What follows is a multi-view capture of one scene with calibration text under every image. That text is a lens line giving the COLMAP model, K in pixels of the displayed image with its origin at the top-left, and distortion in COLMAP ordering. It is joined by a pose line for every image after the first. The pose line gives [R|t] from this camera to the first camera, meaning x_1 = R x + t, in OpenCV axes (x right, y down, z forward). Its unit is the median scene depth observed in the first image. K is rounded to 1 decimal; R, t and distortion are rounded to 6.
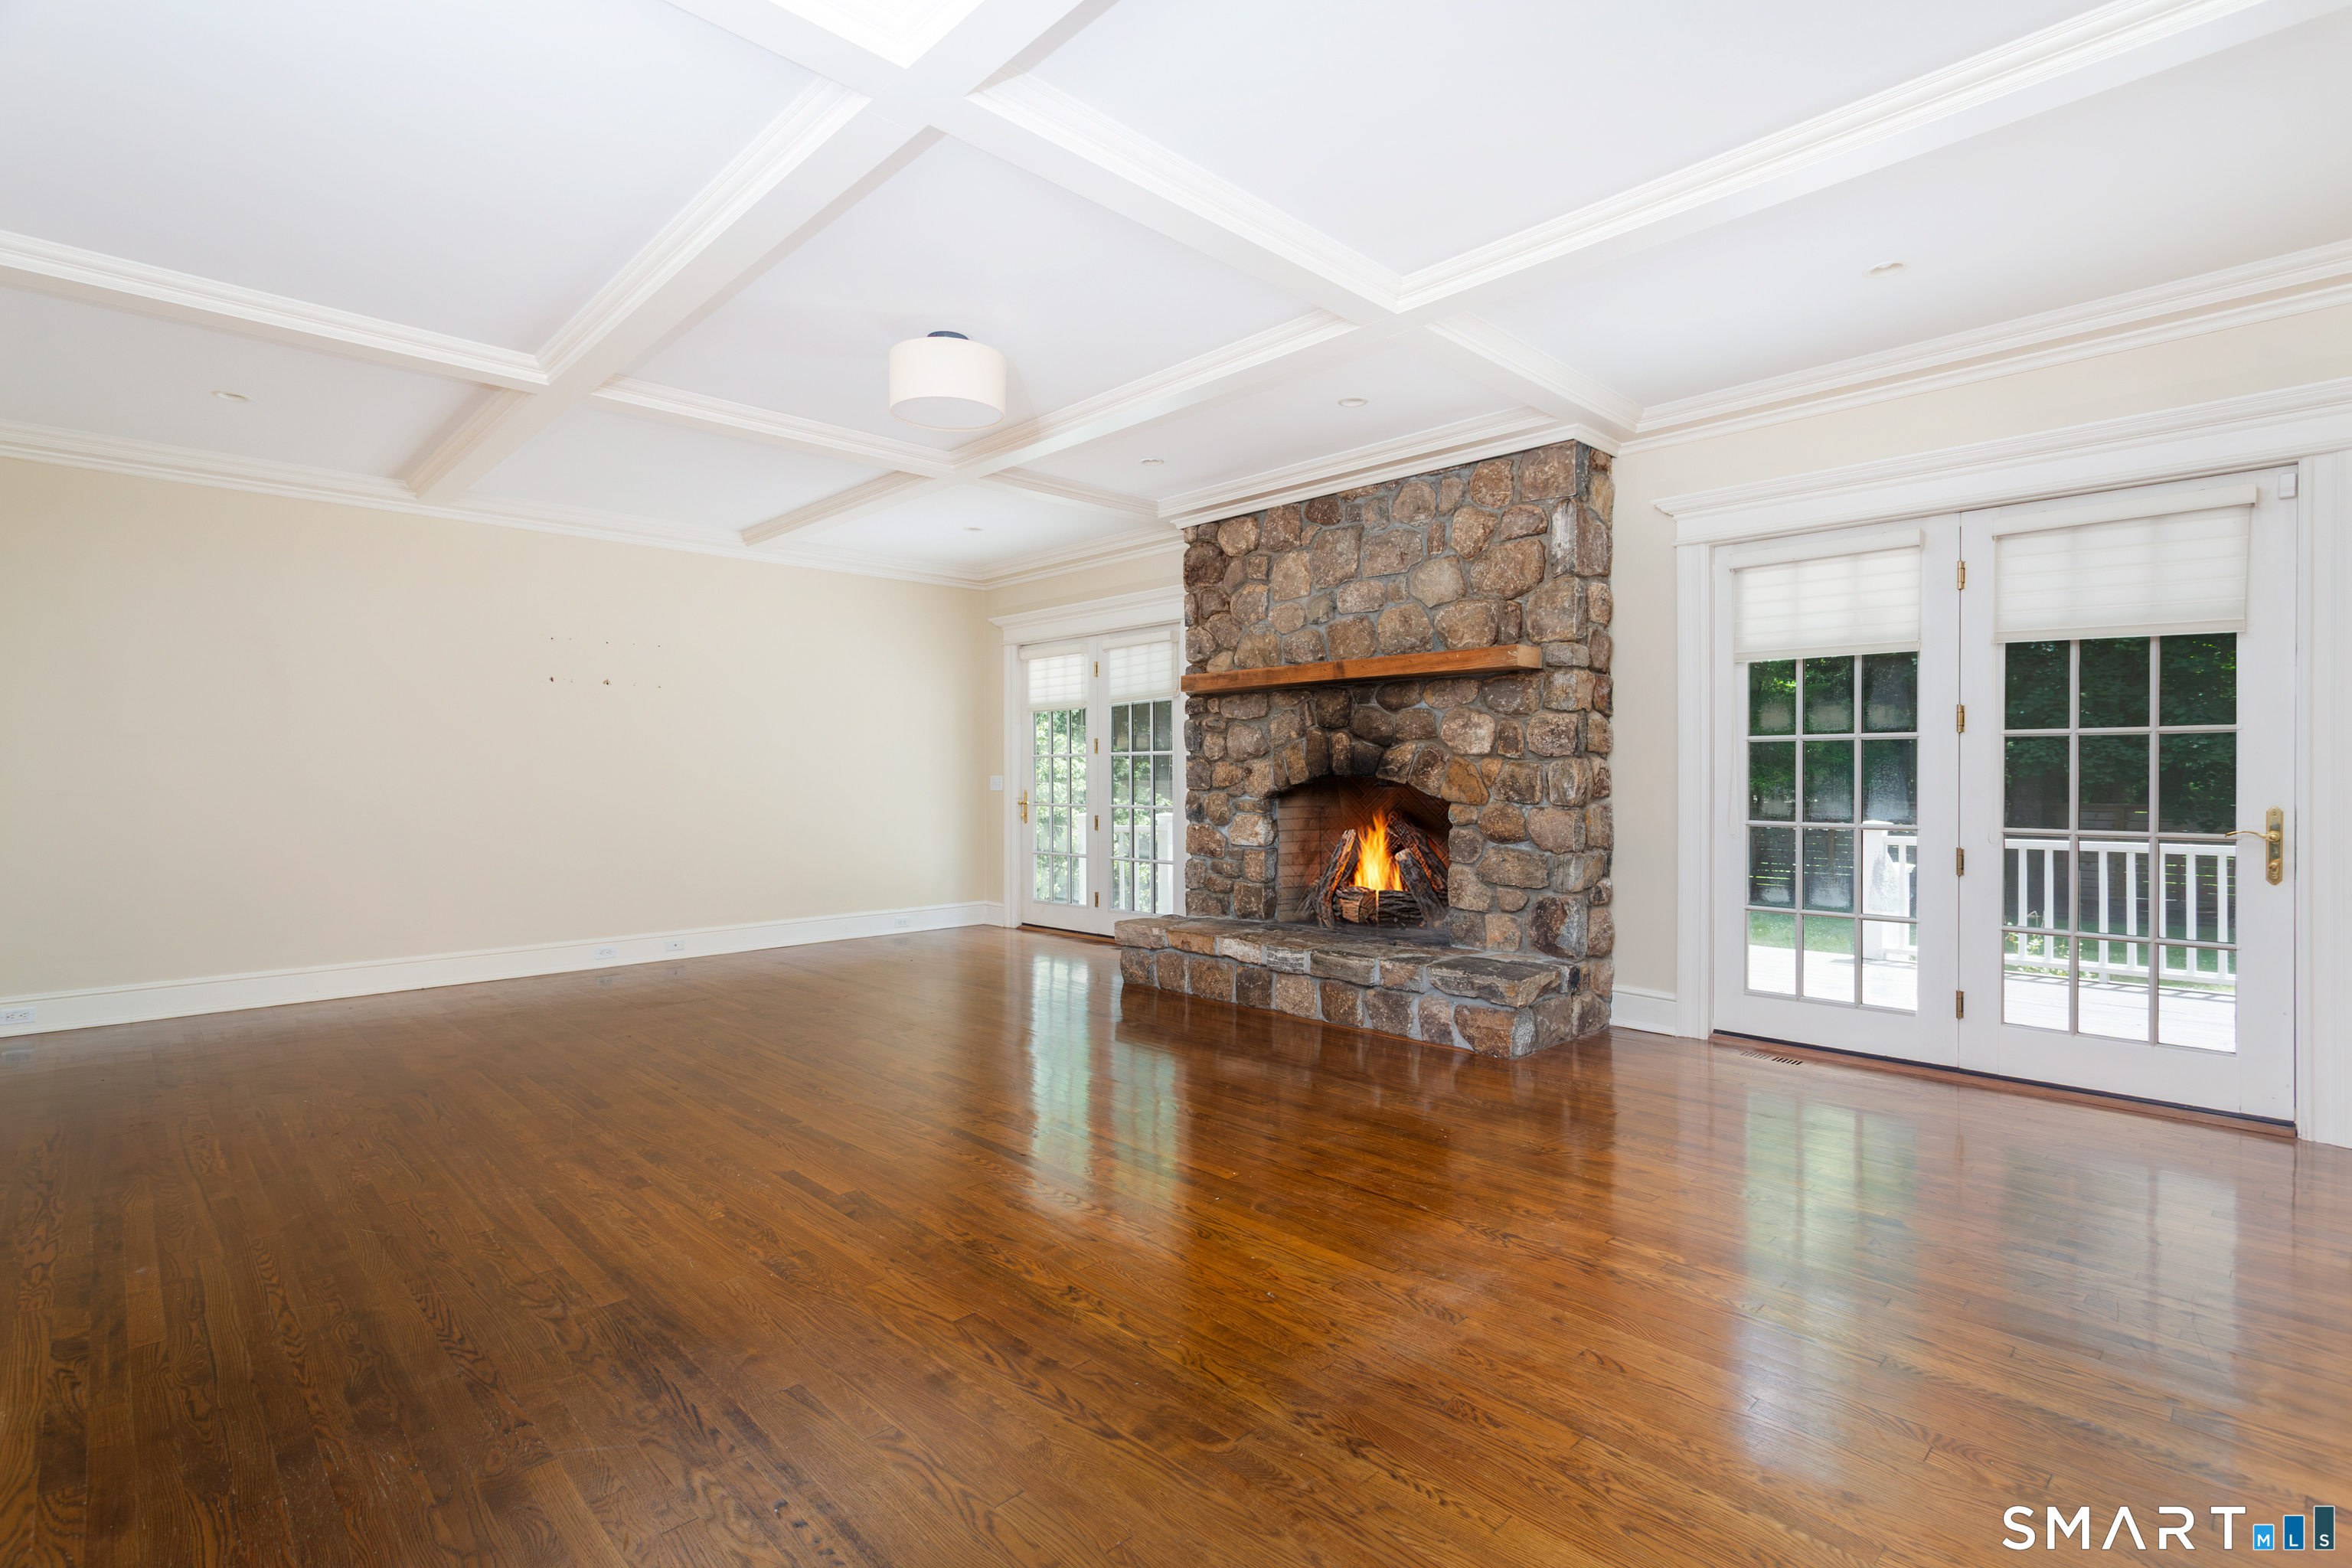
lens RADIAL K [[1225.8, 0, 1176.0], [0, 1225.8, 784.0], [0, 0, 1]] dist [0.001852, 0.000687]
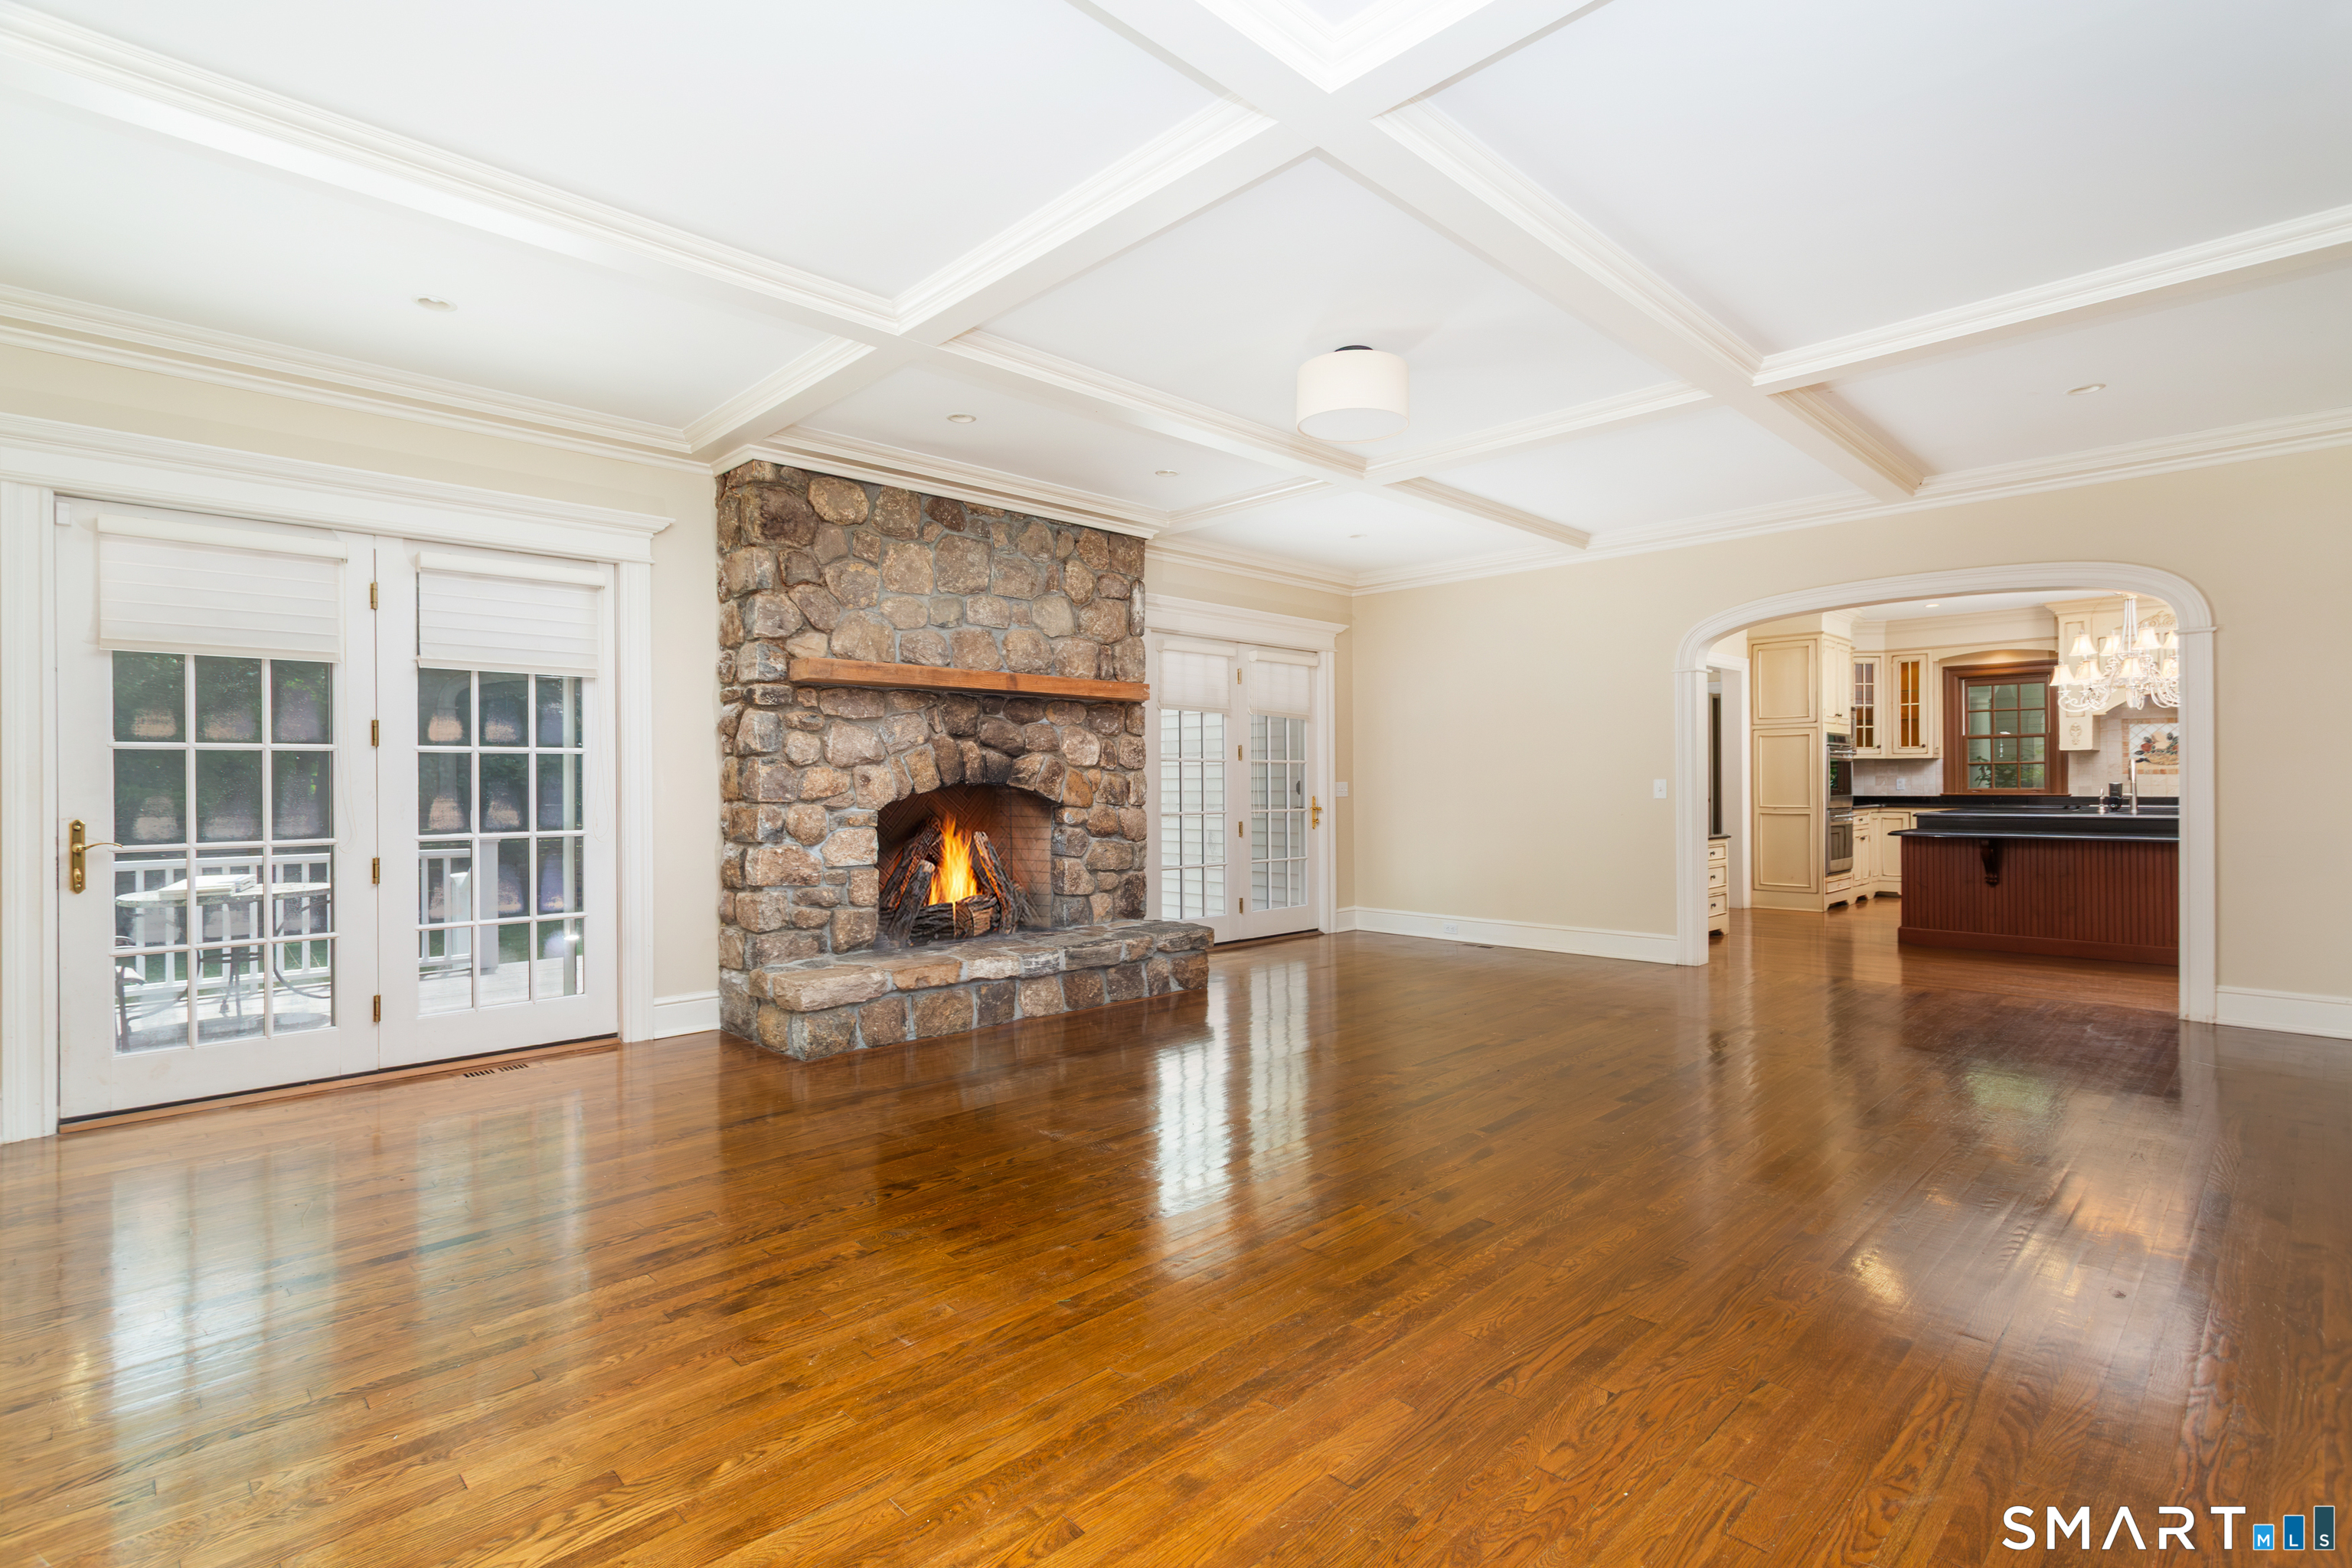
lens RADIAL K [[1114.1, 0, 1169.3], [0, 1114.1, 787.3], [0, 0, 1]] dist [0.000623, 0.000580]
pose [[-0.050803, -0.001219, 0.998708, -0.771882], [0.012143, 0.999925, 0.001838, -0.003569], [-0.998635, 0.012221, -0.050784, 0.864874]]
